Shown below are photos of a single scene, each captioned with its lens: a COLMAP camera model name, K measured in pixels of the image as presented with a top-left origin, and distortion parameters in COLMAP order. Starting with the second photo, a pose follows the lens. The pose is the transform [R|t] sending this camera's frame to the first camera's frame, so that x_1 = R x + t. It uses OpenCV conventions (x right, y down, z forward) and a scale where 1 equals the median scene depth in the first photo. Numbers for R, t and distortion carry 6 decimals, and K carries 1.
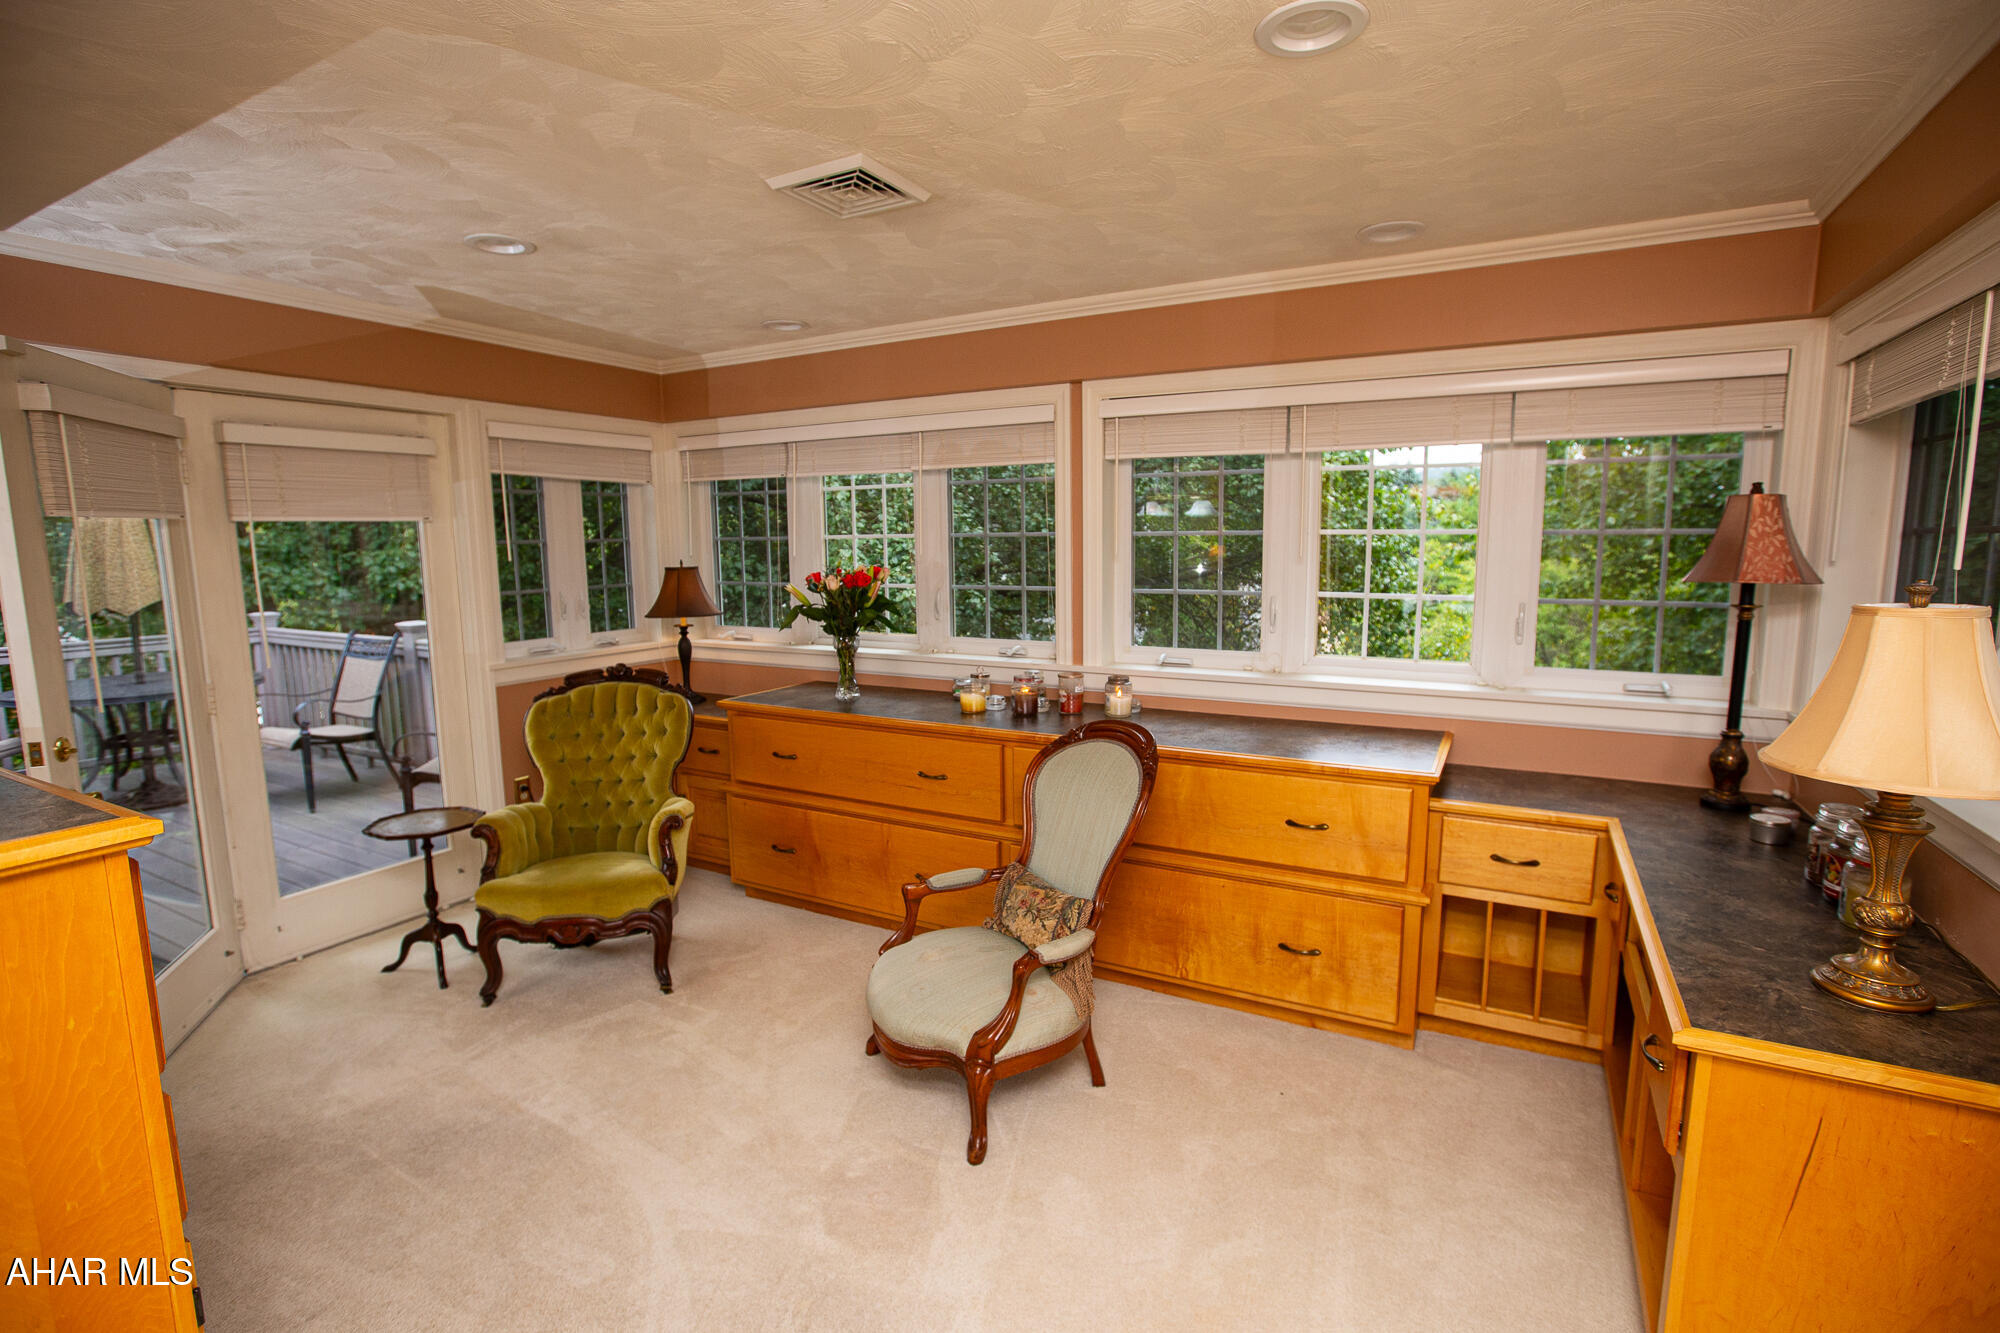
lens RADIAL K [[942.0, 0, 1000.0], [0, 942.0, 666.5], [0, 0, 1]] dist [-0.056455, 0.028960]
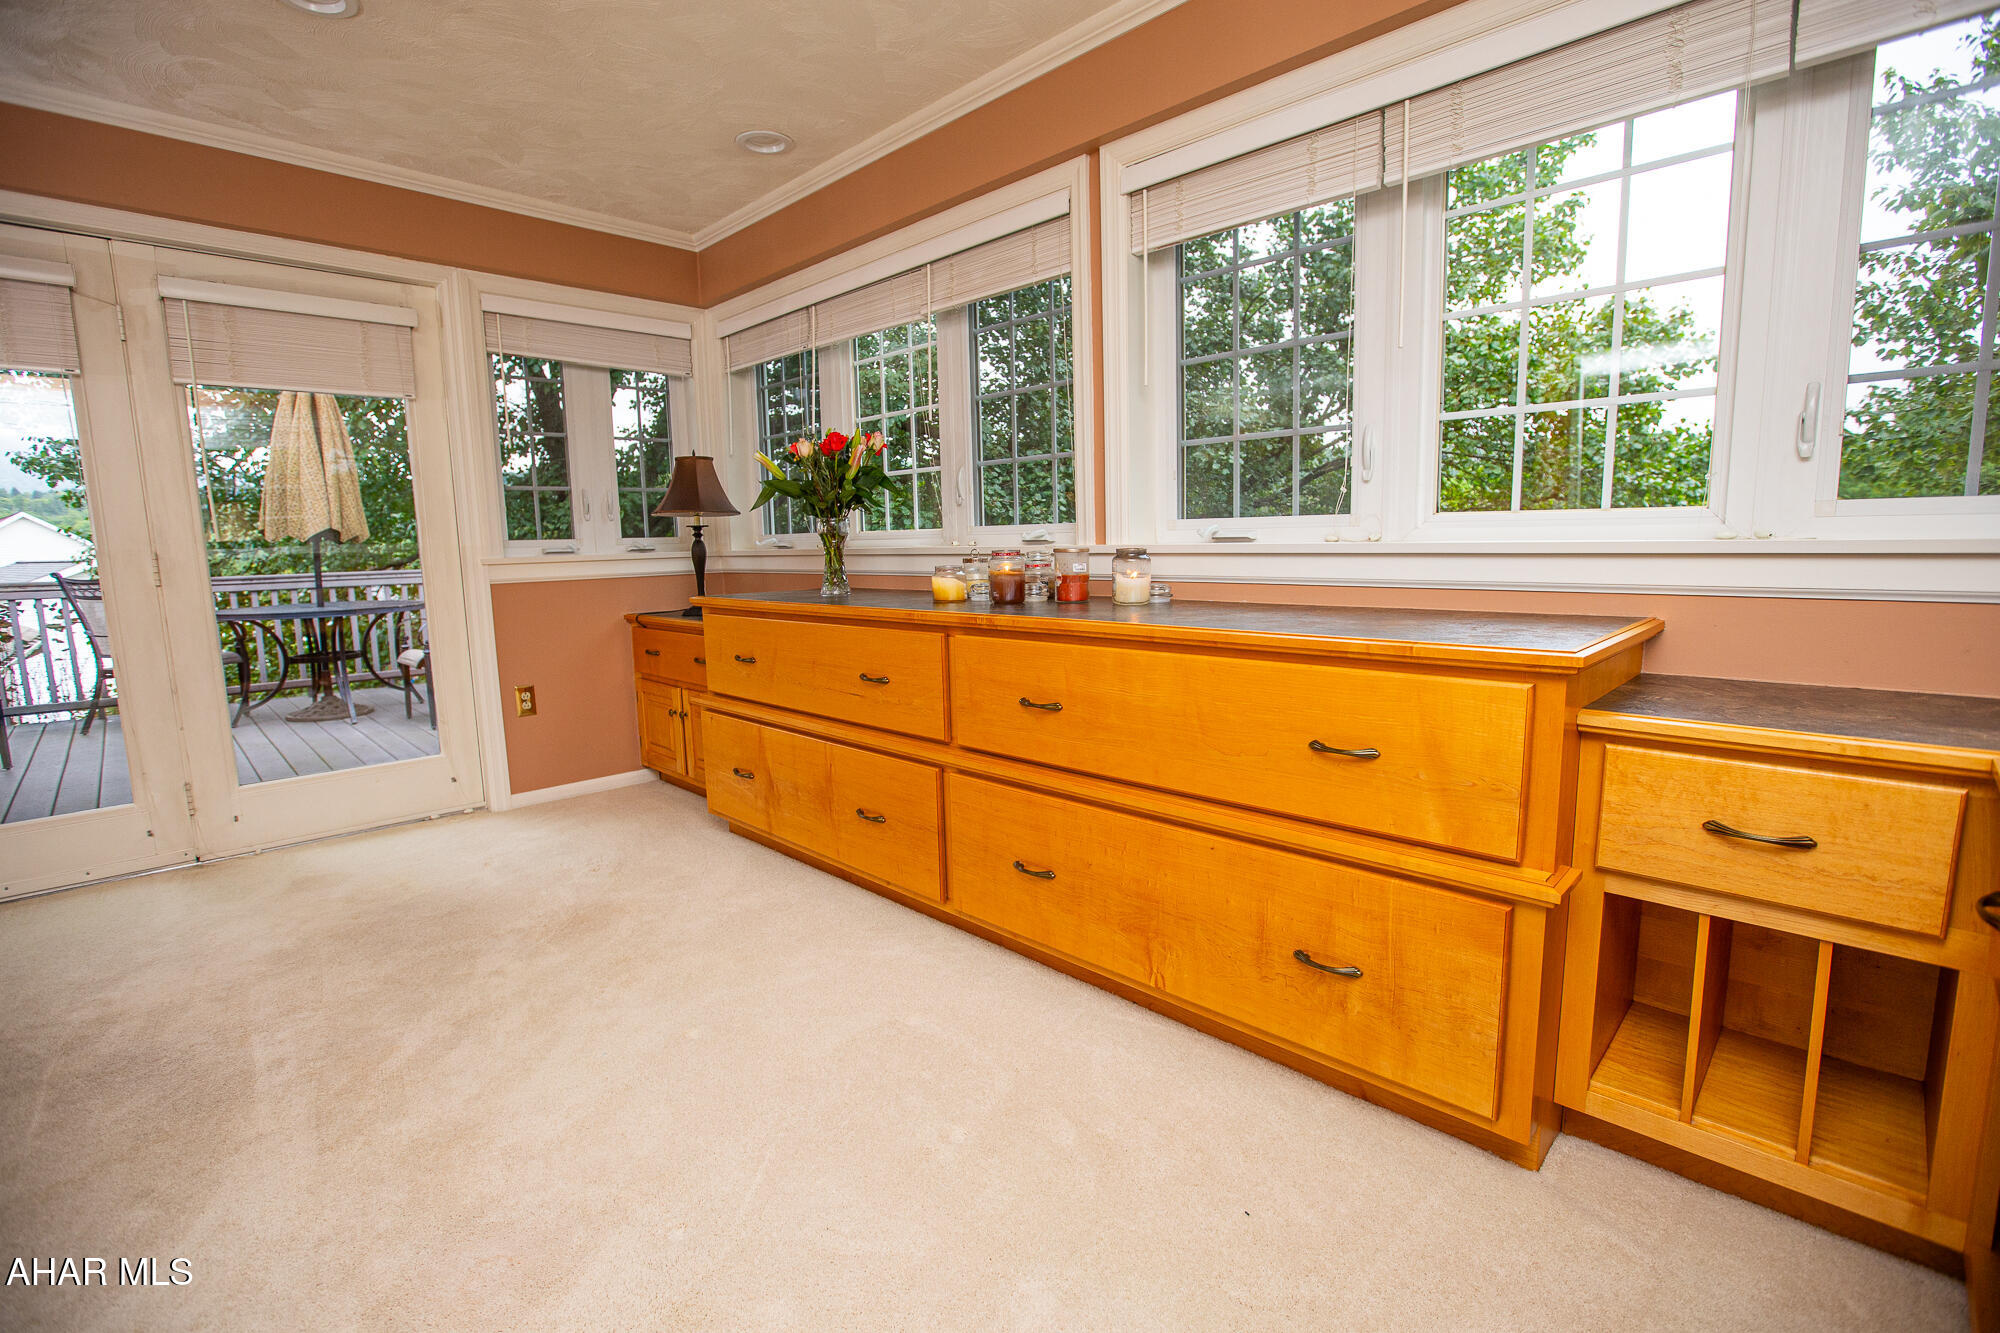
lens RADIAL K [[913.6, 0, 998.9], [0, 913.6, 656.1], [0, 0, 1]] dist [-0.056467, 0.025274]
pose [[0.958918, 0.023453, -0.282711, 0.238825], [-0.024018, 0.999710, 0.001468, 0.098197], [0.282664, 0.005383, 0.959204, 0.342113]]
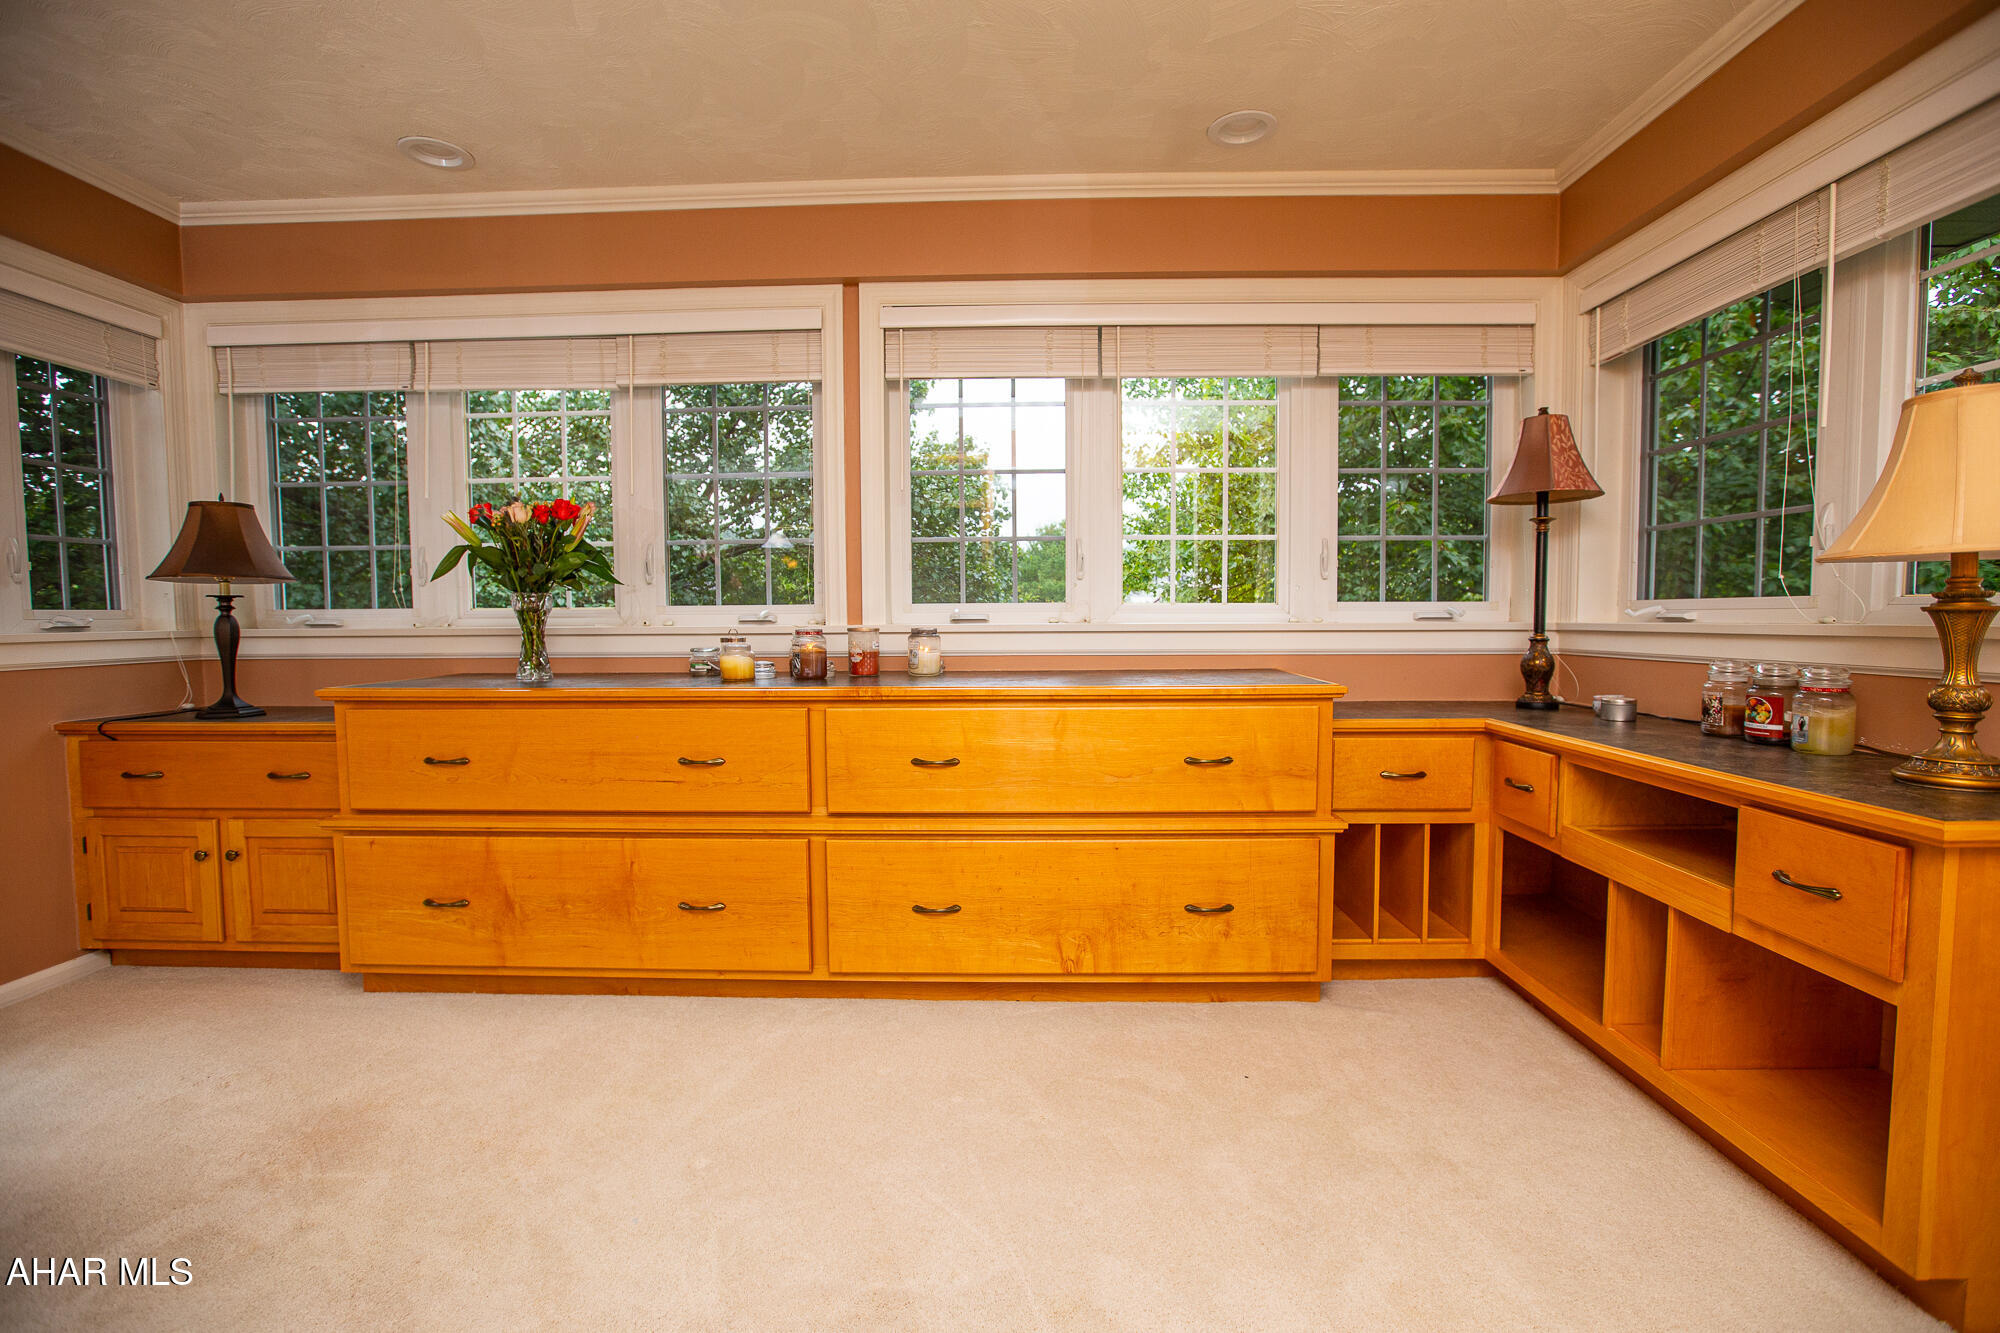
lens RADIAL K [[913.6, 0, 998.9], [0, 913.6, 656.1], [0, 0, 1]] dist [-0.056467, 0.025274]
pose [[0.887722, -0.019728, 0.459958, -0.197436], [0.060318, 0.995453, -0.073719, 0.104655], [-0.456412, 0.093185, 0.884875, 0.280108]]
